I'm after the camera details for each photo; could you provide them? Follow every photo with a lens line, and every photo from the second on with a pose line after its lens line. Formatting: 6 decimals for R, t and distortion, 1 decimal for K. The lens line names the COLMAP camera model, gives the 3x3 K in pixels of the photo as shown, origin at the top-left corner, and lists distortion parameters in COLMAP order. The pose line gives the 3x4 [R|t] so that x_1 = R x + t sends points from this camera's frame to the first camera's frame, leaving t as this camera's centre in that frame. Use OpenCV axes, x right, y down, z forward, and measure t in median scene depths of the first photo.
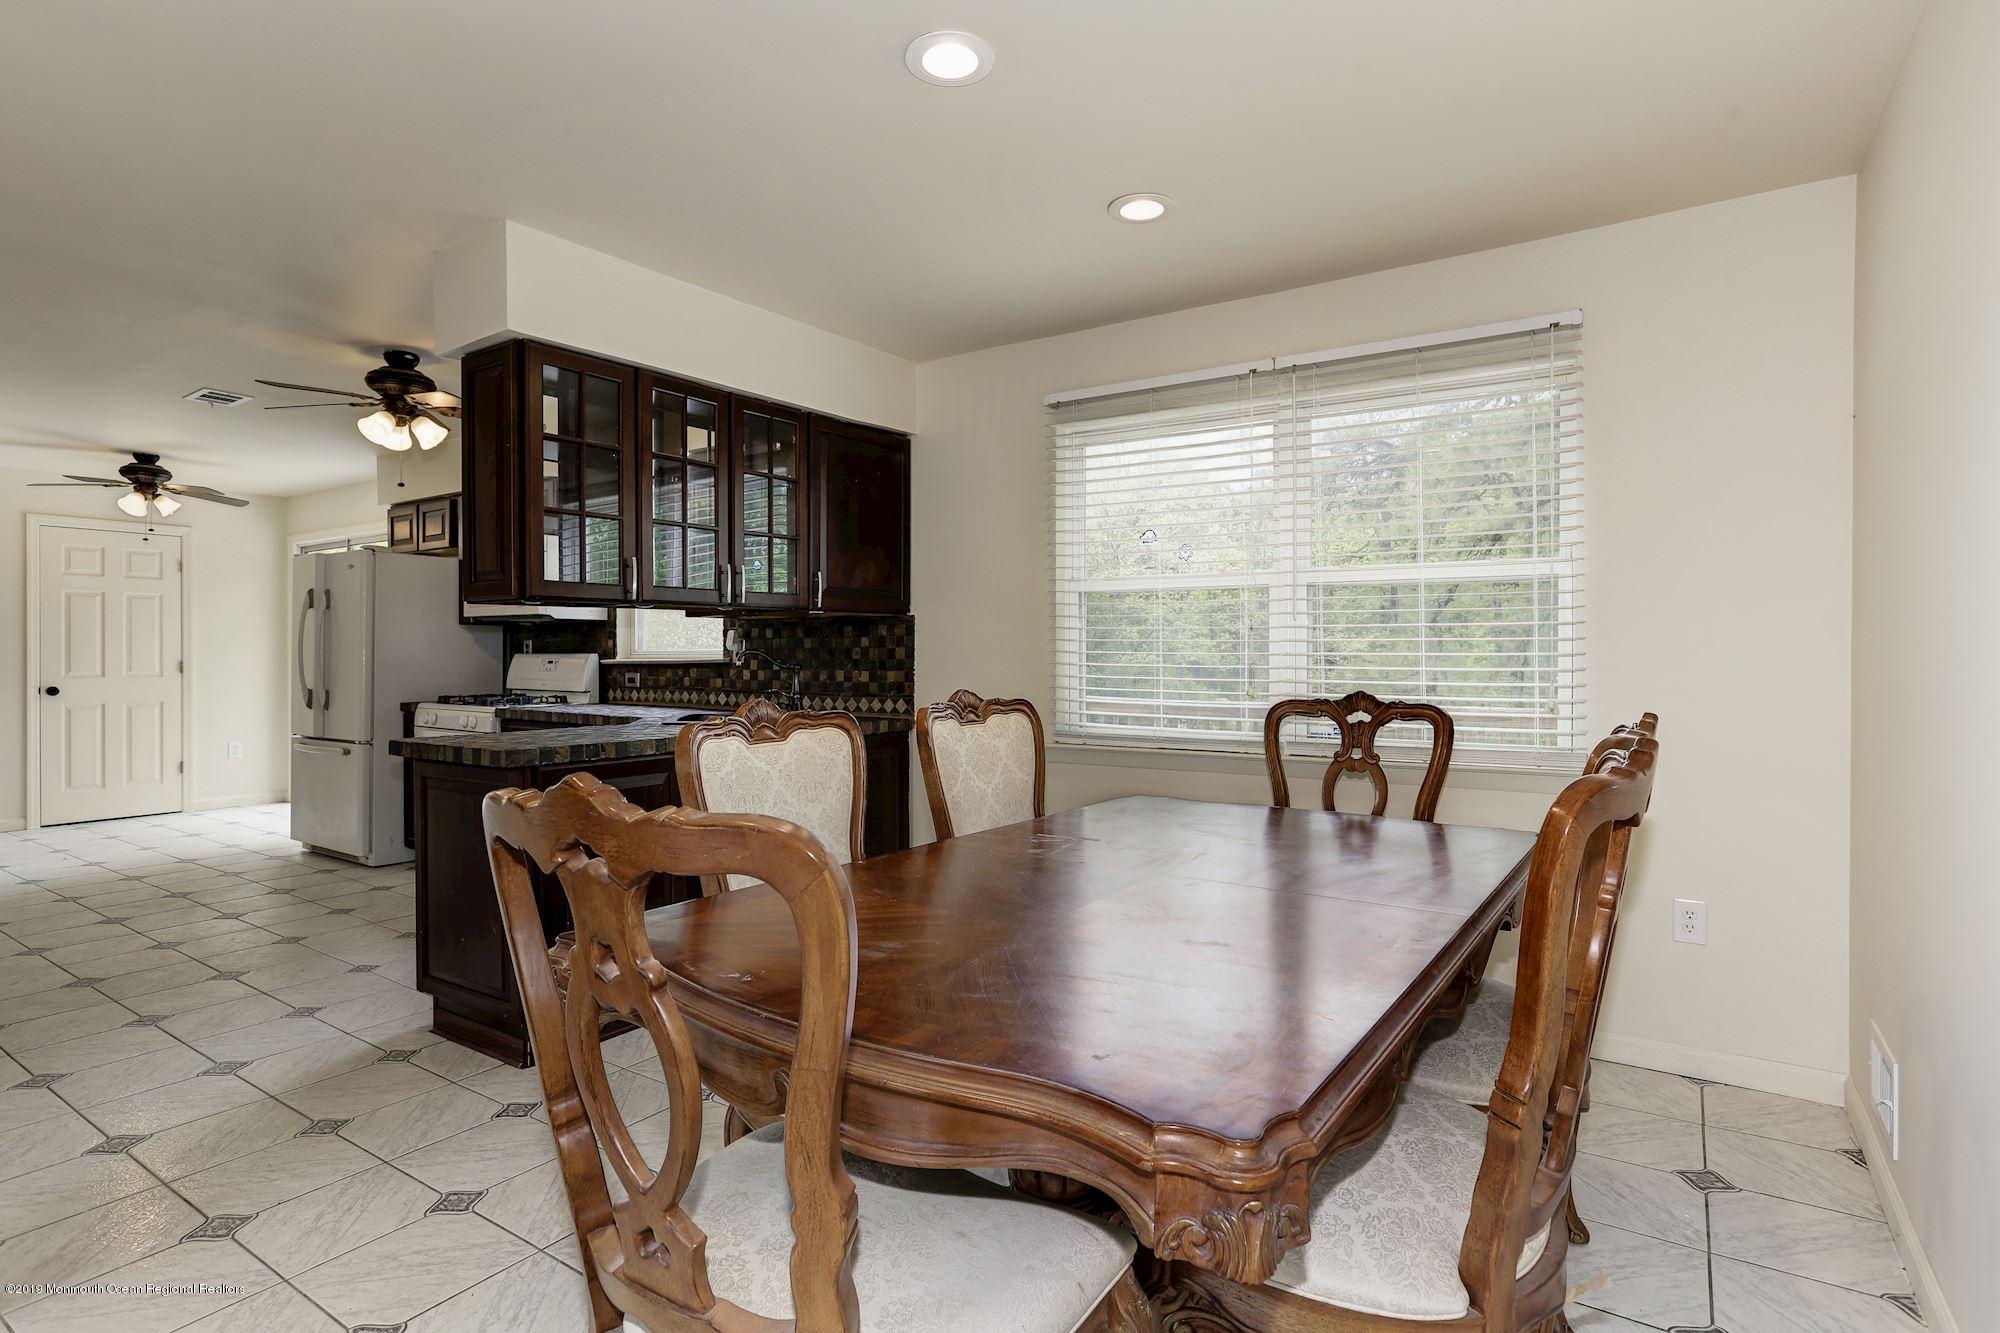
lens RADIAL K [[1000.3, 0, 997.9], [0, 1000.3, 659.5], [0, 0, 1]] dist [-0.042194, 0.029090]
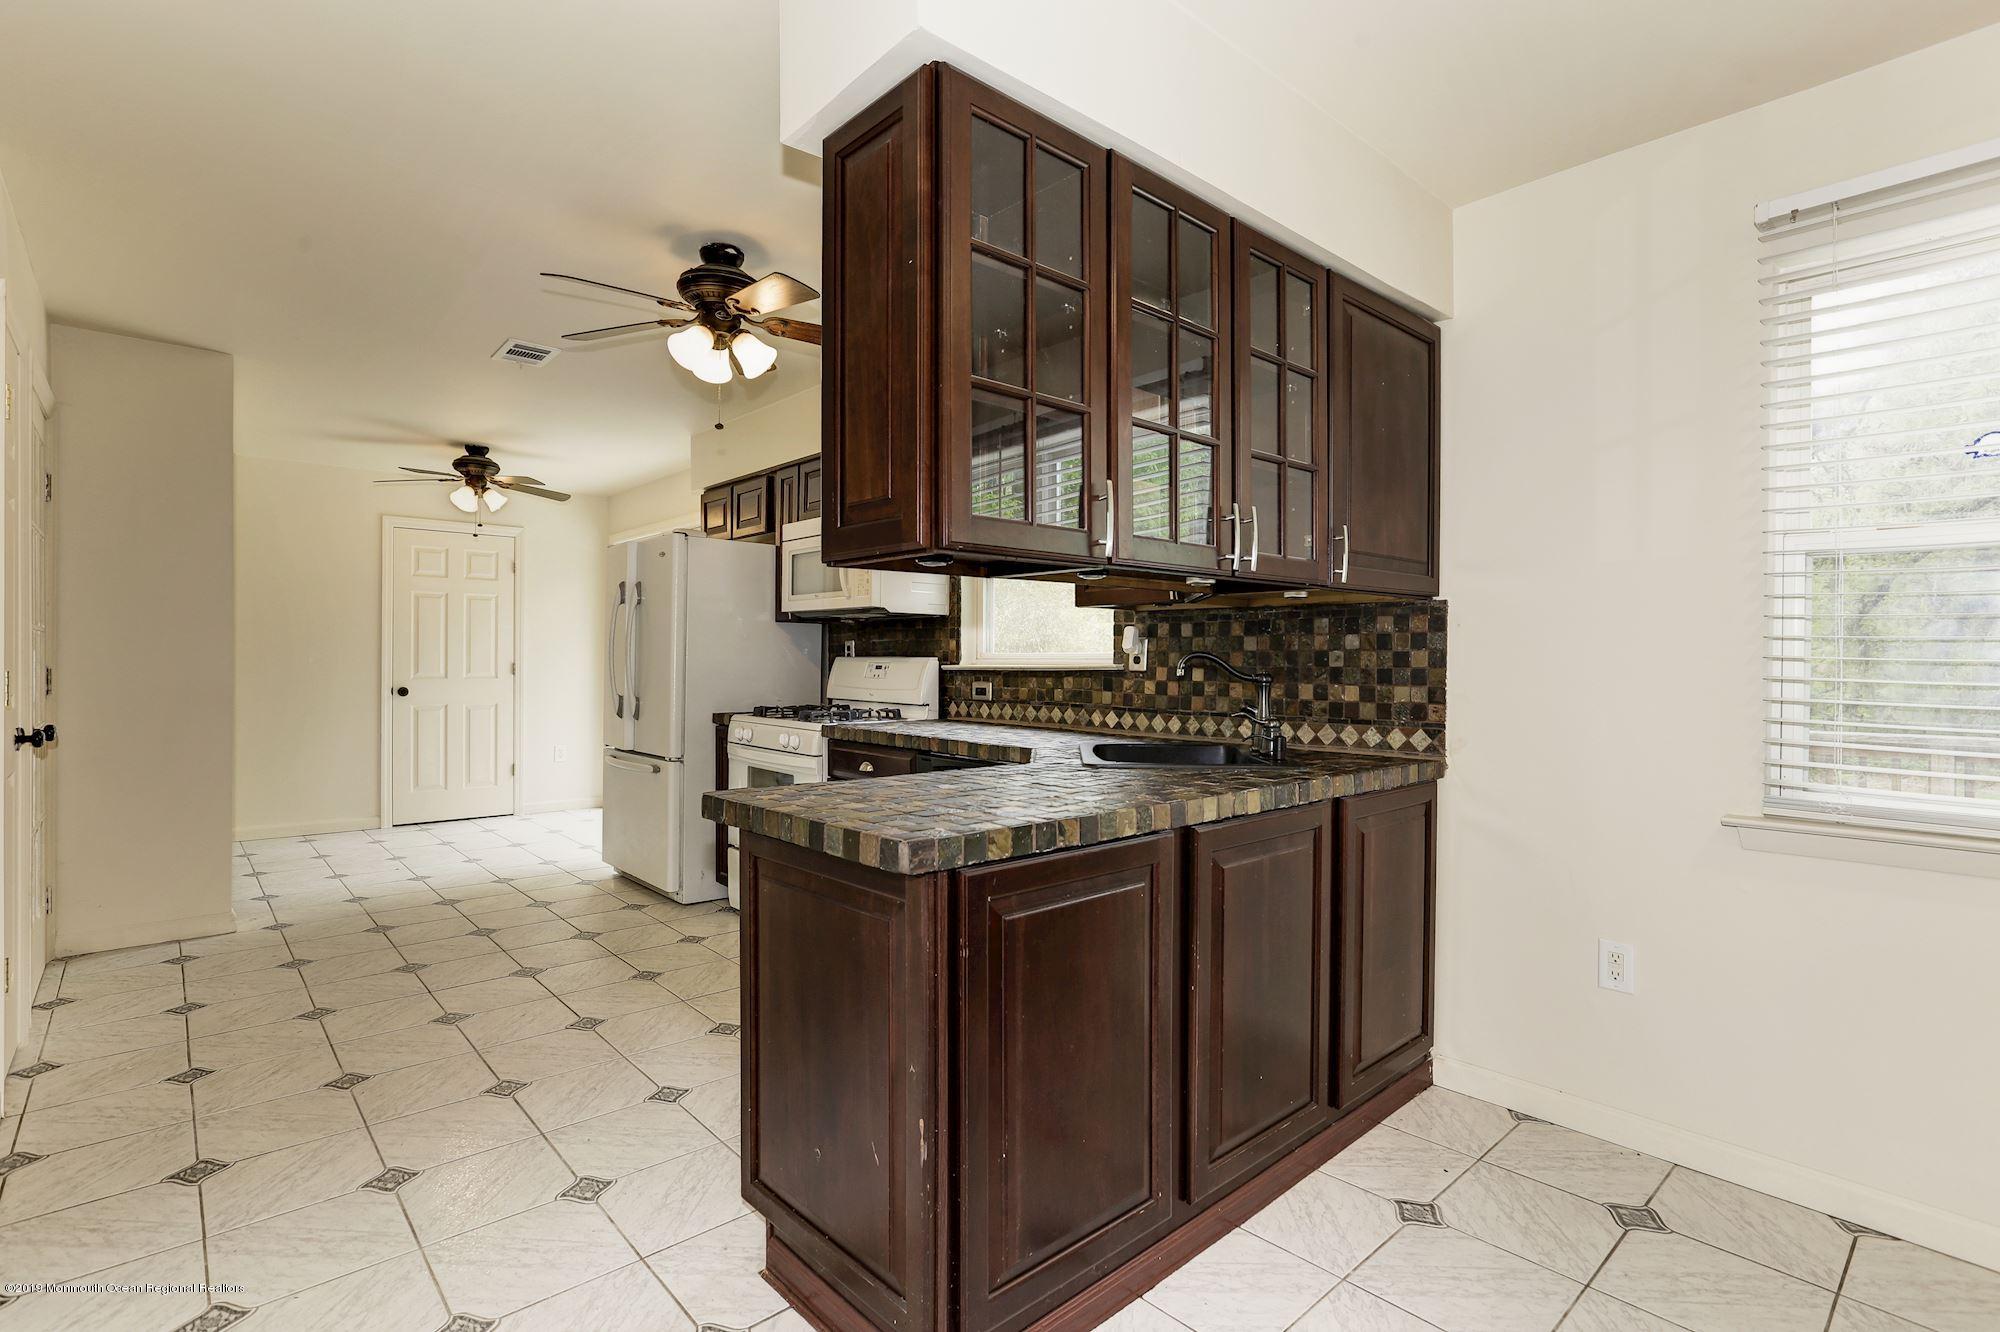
lens RADIAL K [[951.0, 0, 1000.0], [0, 951.0, 666.0], [0, 0, 1]] dist [-0.046518, 0.024151]
pose [[0.970185, 0.008190, -0.242227, -0.184996], [-0.008243, 0.999966, 0.000798, 0.000033], [0.242225, 0.001223, 0.970219, 0.296840]]
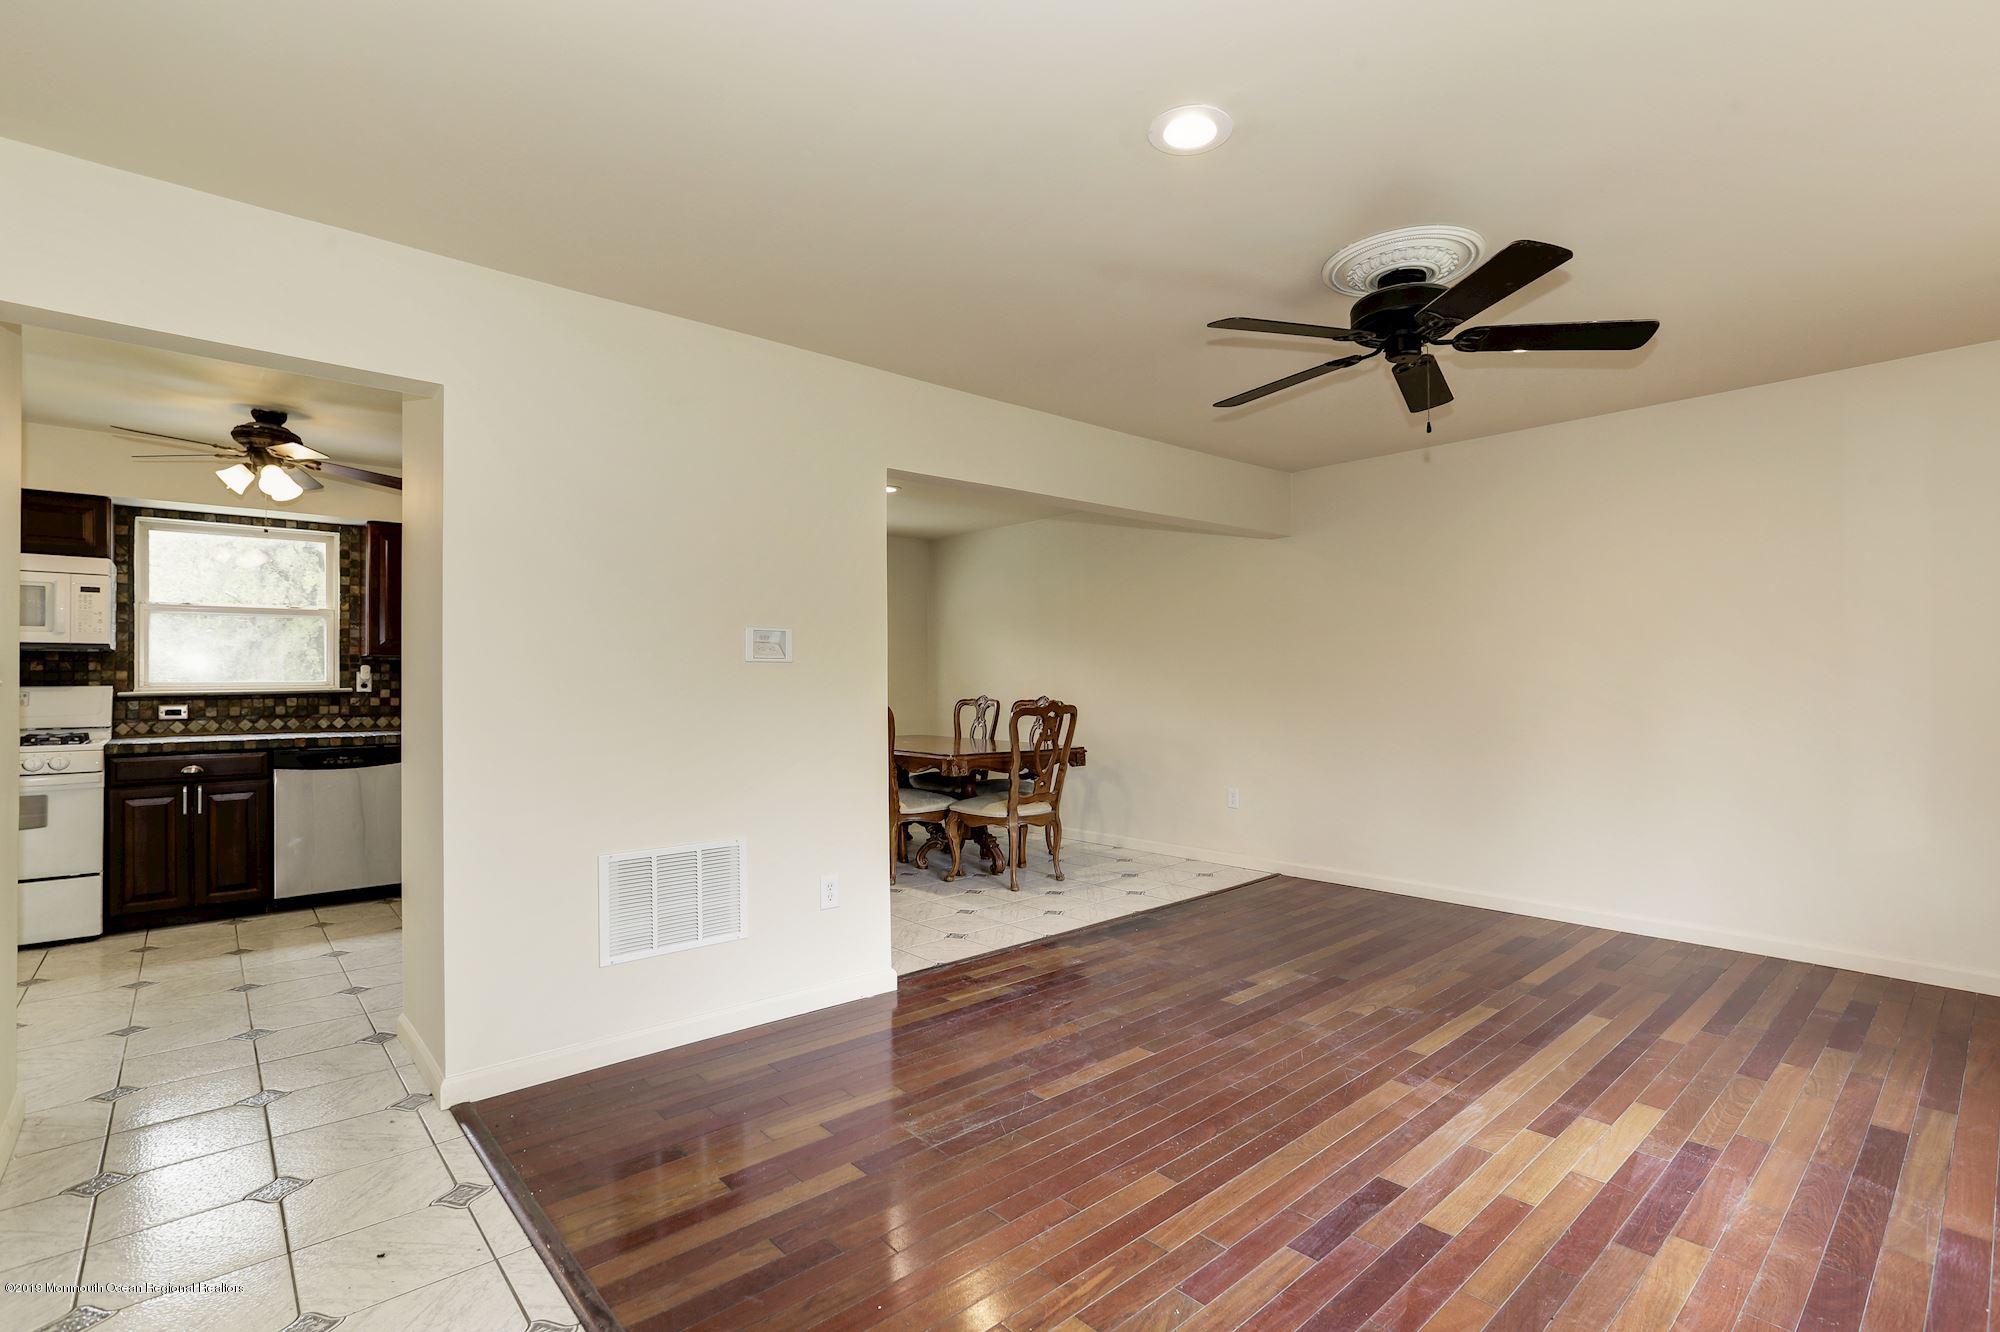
lens RADIAL K [[920.0, 0, 1009.0], [0, 920.0, 678.1], [0, 0, 1]] dist [-0.038091, 0.018928]
pose [[0.247142, 0.003211, 0.968974, -1.112184], [0.010921, 0.999922, -0.006099, 0.001418], [-0.968918, 0.012090, 0.247087, -0.035998]]
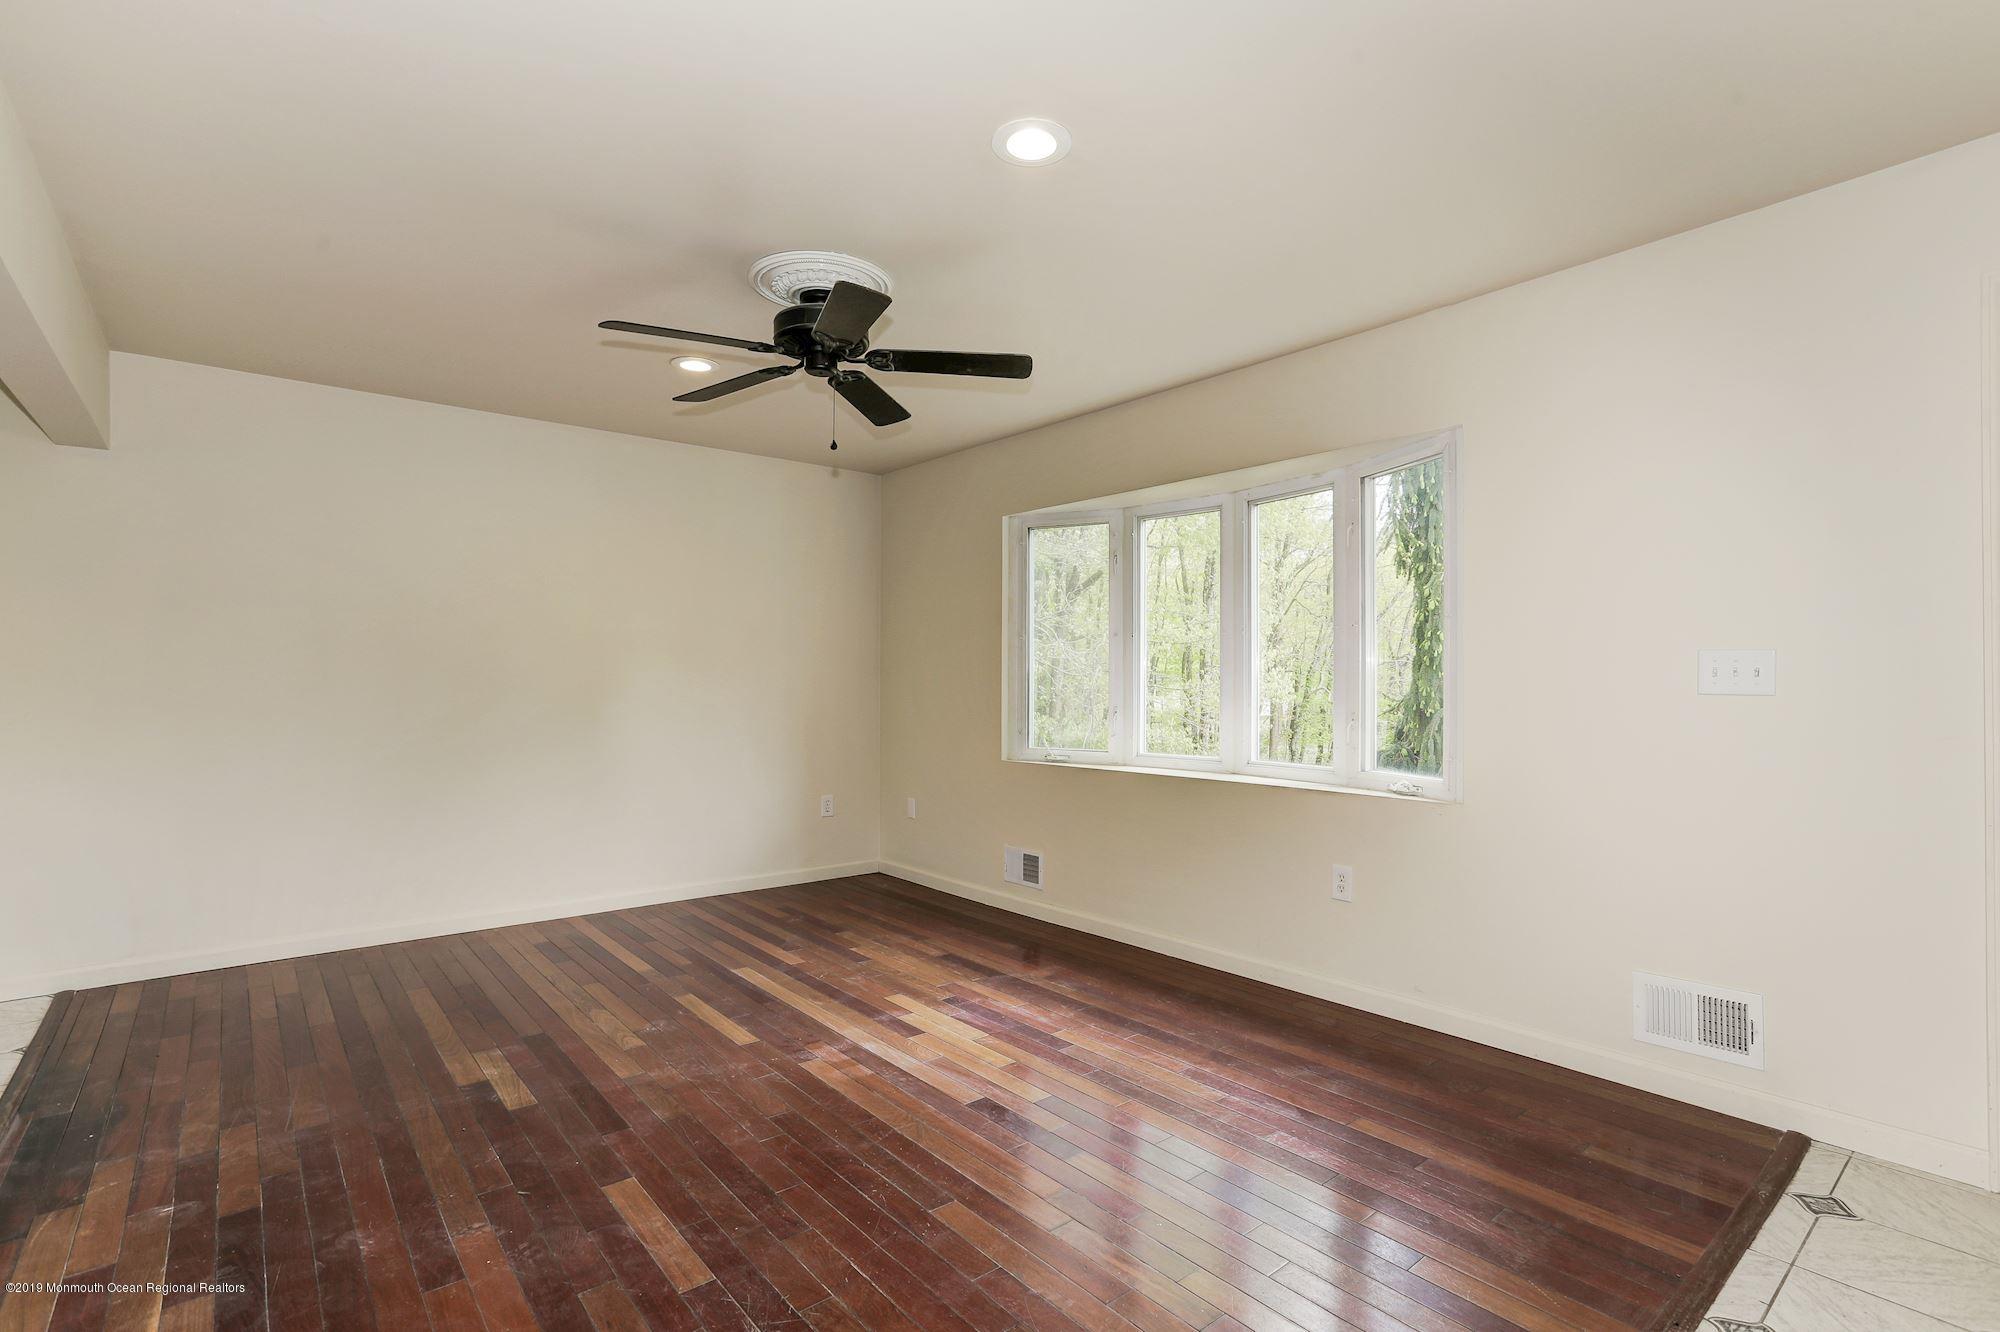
lens RADIAL K [[940.0, 0, 1000.0], [0, 940.0, 666.0], [0, 0, 1]] dist [-0.040514, 0.022034]
pose [[-0.959571, 0.001481, 0.281464, -0.822798], [-0.001097, 0.999959, -0.009000, -0.002194], [-0.281466, -0.008945, -0.959529, 0.389648]]
